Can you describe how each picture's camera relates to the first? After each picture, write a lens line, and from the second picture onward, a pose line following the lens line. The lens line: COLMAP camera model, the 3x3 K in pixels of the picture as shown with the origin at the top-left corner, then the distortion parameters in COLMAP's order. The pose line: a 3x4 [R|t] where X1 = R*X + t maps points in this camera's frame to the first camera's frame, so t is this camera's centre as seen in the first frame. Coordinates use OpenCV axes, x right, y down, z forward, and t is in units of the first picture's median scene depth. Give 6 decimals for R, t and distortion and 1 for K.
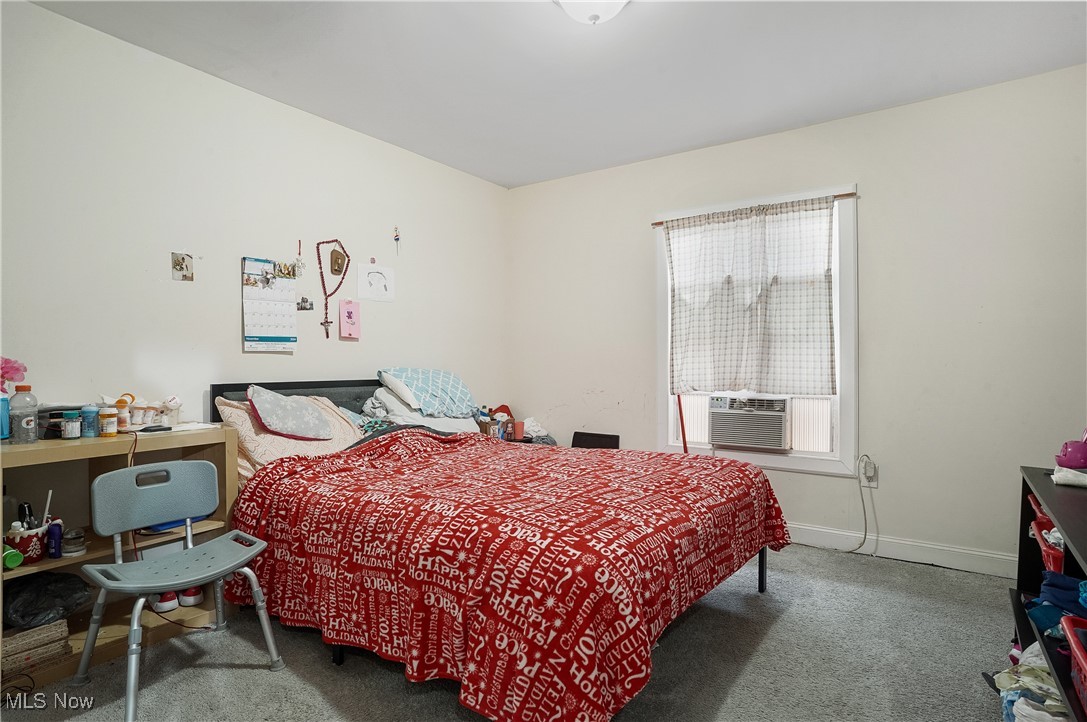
lens RADIAL K [[567.4, 0, 547.8], [0, 567.4, 358.8], [0, 0, 1]] dist [-0.047617, -0.000318]
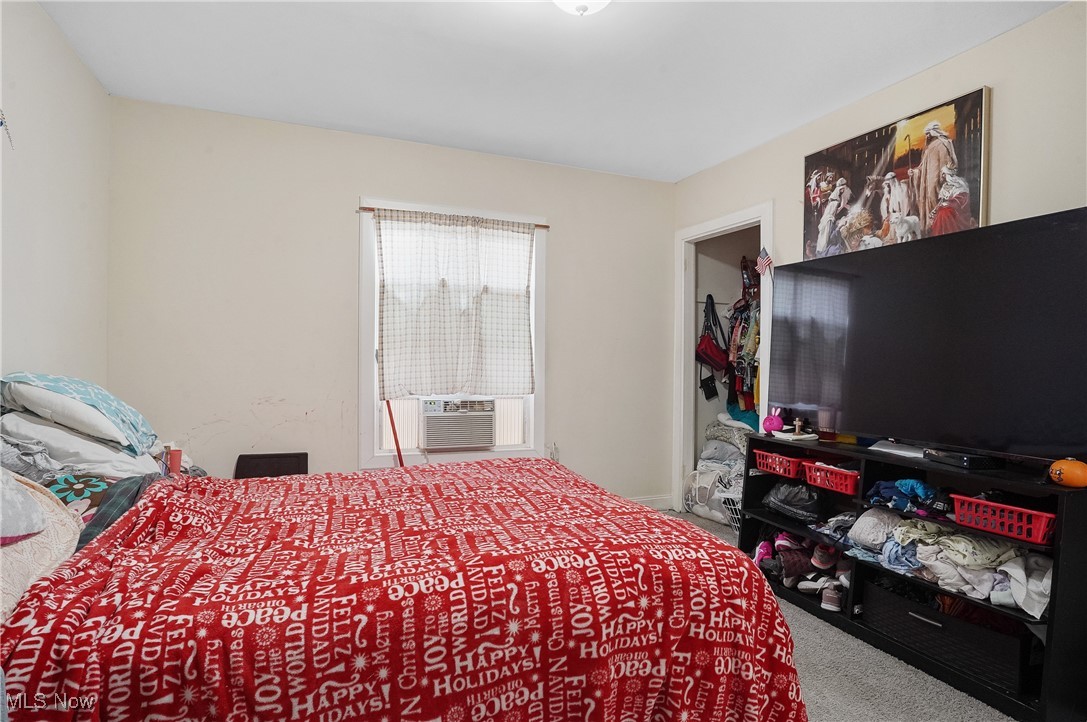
lens RADIAL K [[567.4, 0, 547.8], [0, 567.4, 358.8], [0, 0, 1]] dist [-0.047617, -0.000318]
pose [[0.530335, 0.011028, 0.847716, -0.461999], [-0.013882, 0.999894, -0.004324, -0.004324], [-0.847674, -0.009475, 0.530432, 0.331429]]
